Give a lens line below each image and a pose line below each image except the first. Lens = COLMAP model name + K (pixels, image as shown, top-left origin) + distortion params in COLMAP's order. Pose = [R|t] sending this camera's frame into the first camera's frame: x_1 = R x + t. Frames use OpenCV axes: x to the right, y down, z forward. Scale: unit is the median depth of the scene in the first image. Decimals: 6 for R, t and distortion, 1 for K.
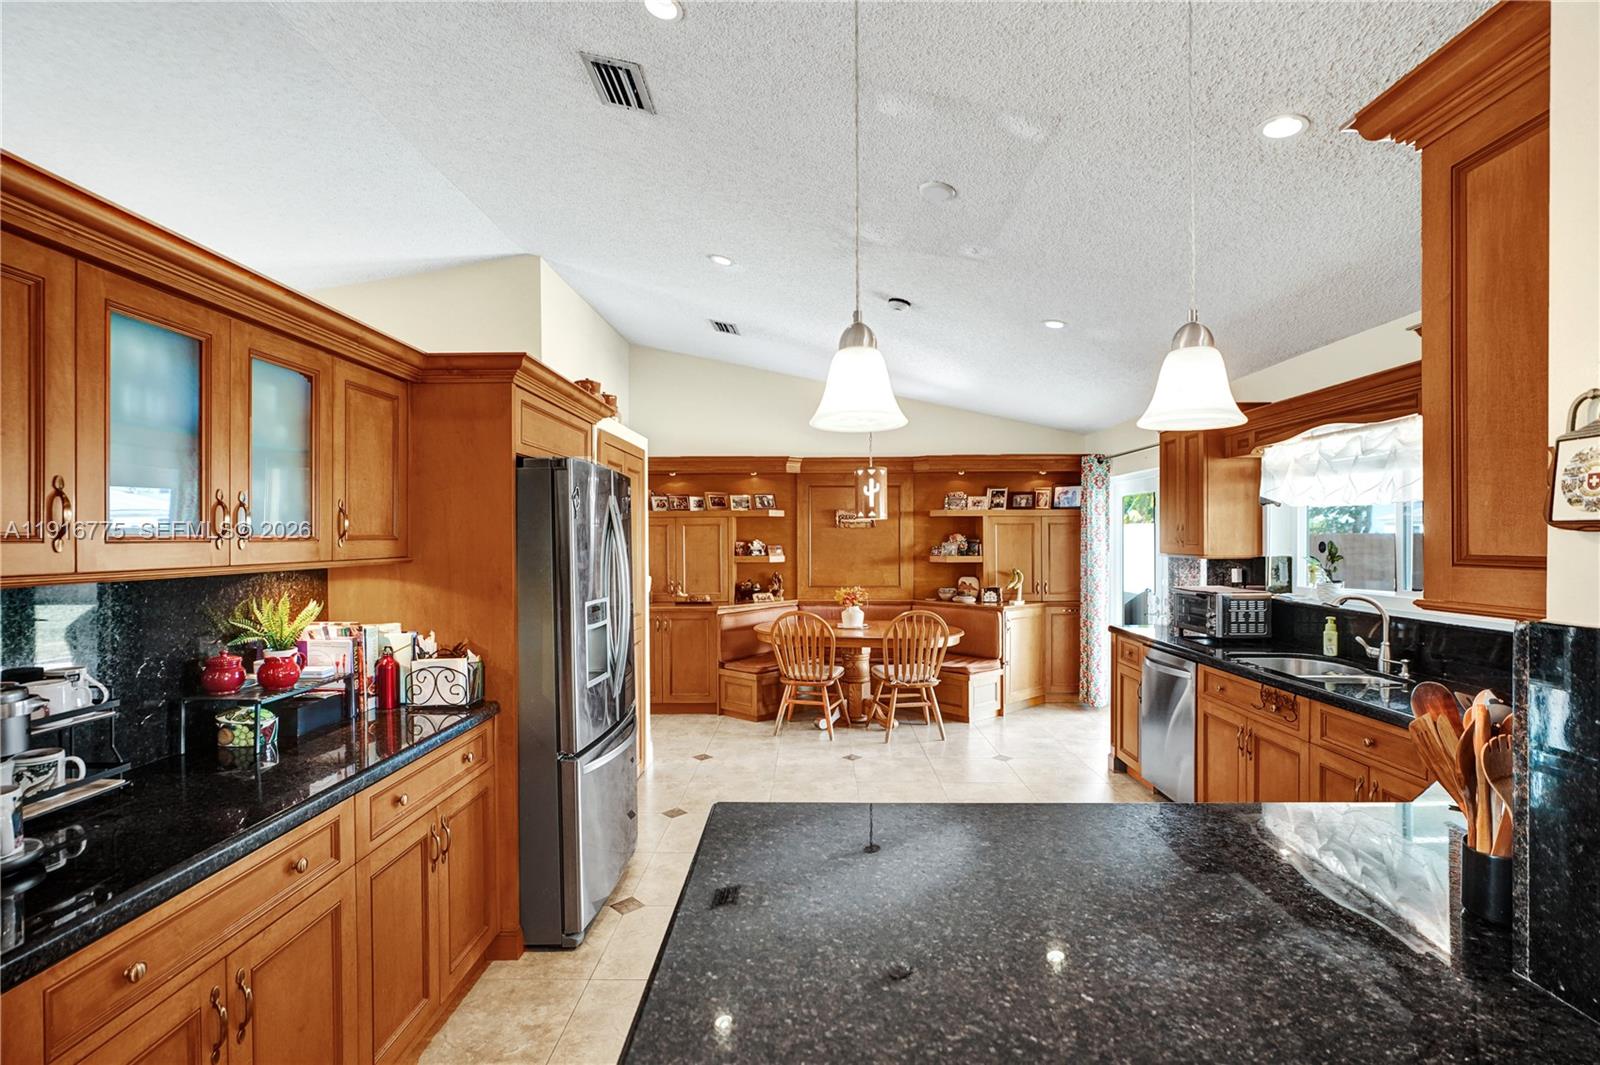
lens RADIAL K [[749.0, 0, 801.3], [0, 749.0, 534.8], [0, 0, 1]] dist [0.000464, 0.000050]
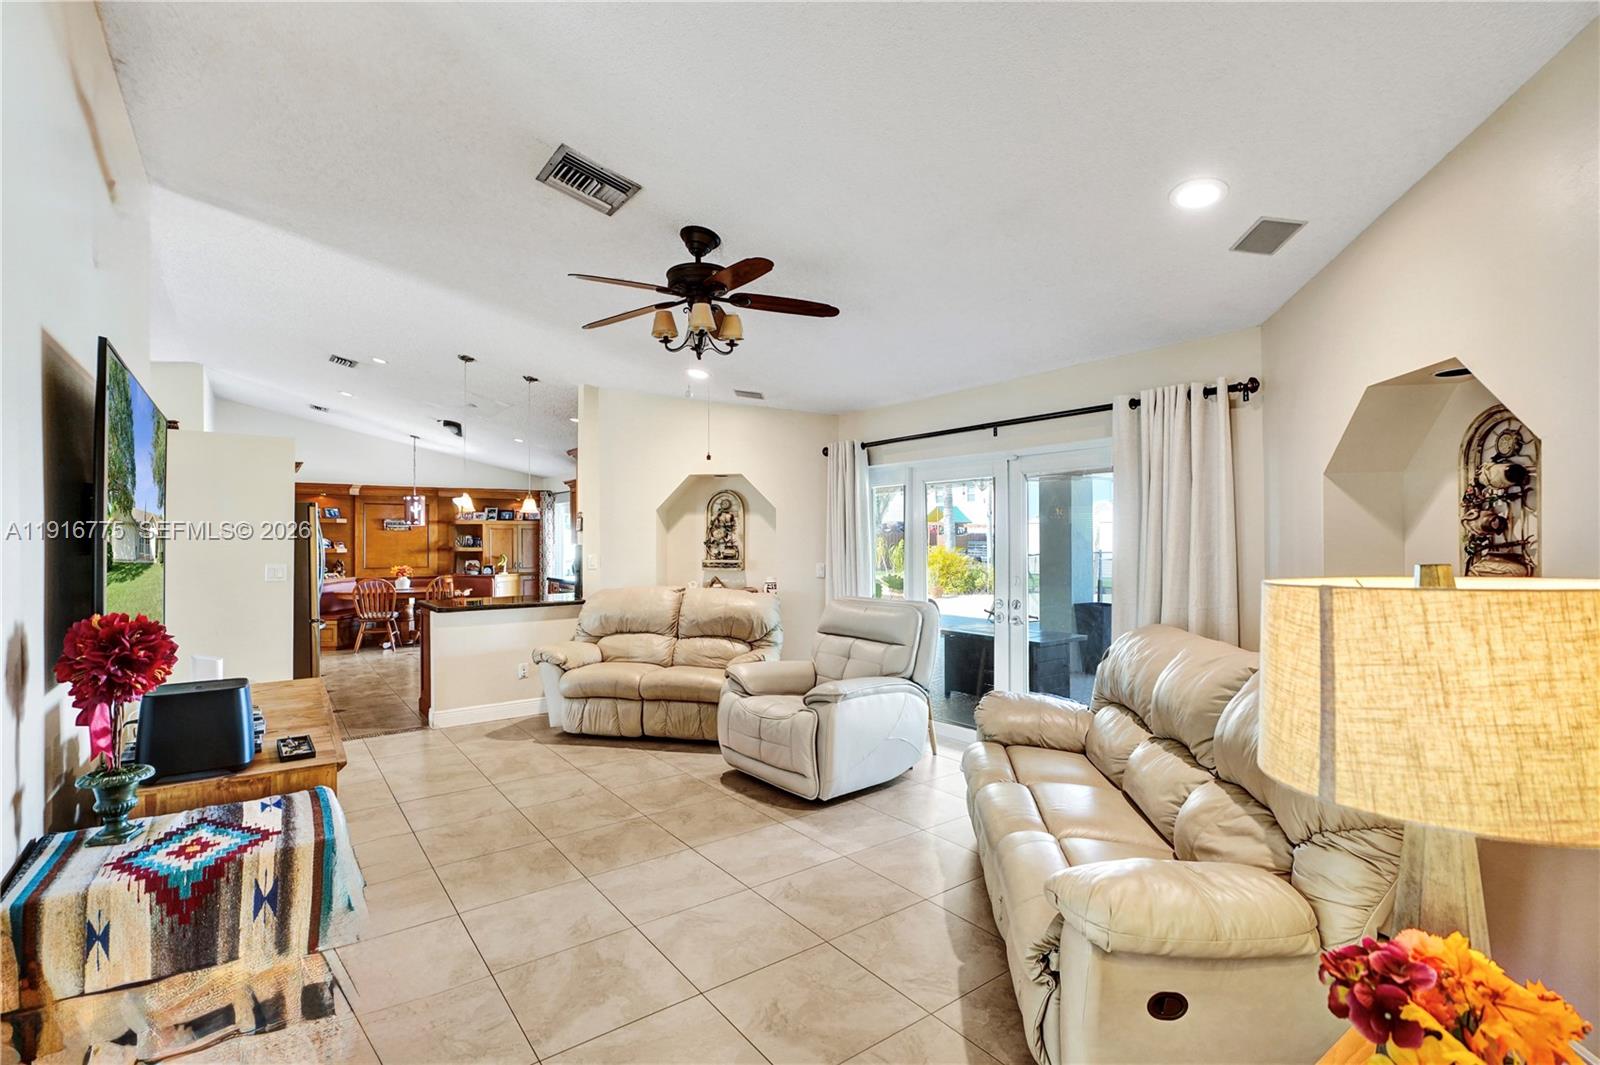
lens RADIAL K [[749.0, 0, 801.3], [0, 749.0, 534.8], [0, 0, 1]] dist [0.000464, 0.000050]
pose [[0.791232, 0.001111, 0.611515, -0.227660], [0.001051, 0.999994, -0.003176, 0.006010], [-0.611515, 0.003156, 0.791226, -0.798172]]
